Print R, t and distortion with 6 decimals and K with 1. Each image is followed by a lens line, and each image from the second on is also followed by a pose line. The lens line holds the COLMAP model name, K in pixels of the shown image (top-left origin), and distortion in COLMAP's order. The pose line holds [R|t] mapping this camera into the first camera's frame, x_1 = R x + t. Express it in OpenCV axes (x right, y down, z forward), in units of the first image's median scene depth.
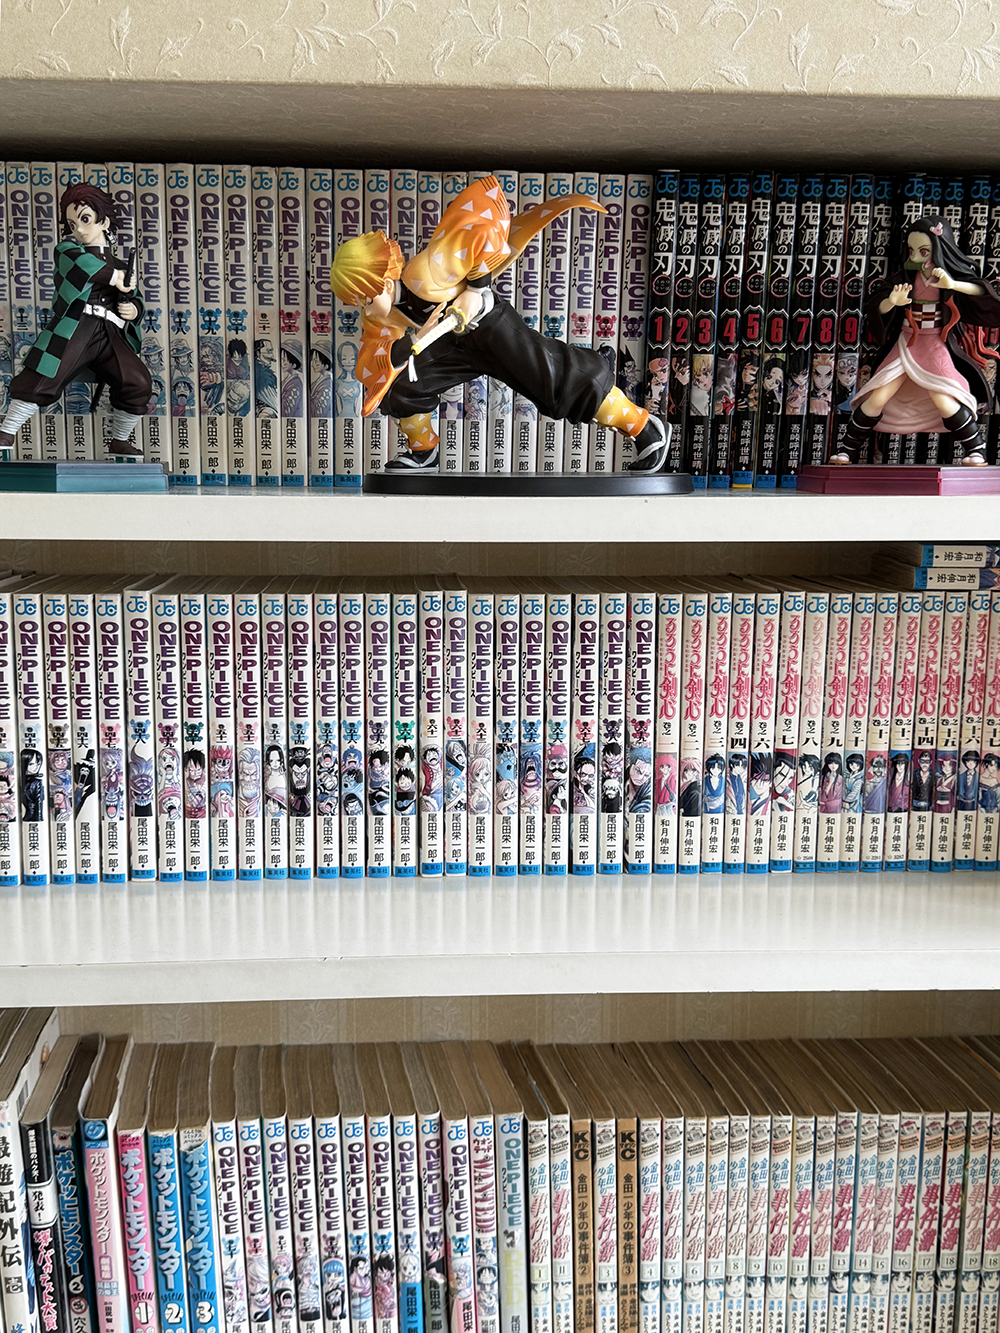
lens RADIAL K [[1446.1, 0, 497.8], [0, 1446.1, 665.0], [0, 0, 1]] dist [0.013568, 0.000000]
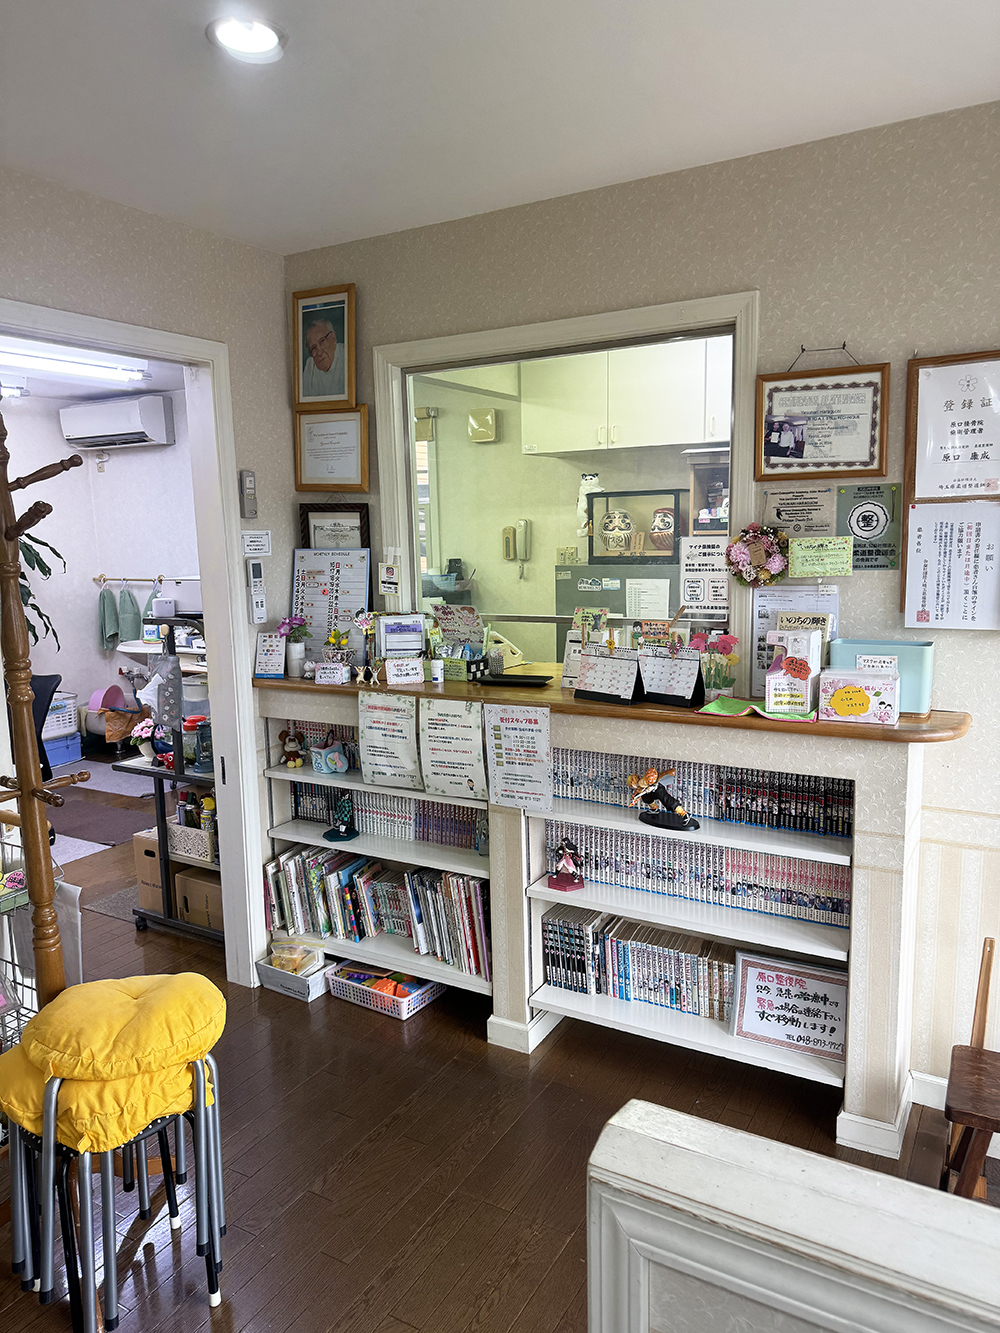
lens RADIAL K [[942.6, 0, 498.7], [0, 942.6, 664.1], [0, 0, 1]] dist [-0.004904, -0.000884]
pose [[0.822827, 0.059074, -0.565214, 1.096086], [-0.054123, 0.998208, 0.025537, -0.610954], [0.565709, 0.009579, 0.824549, -1.701521]]
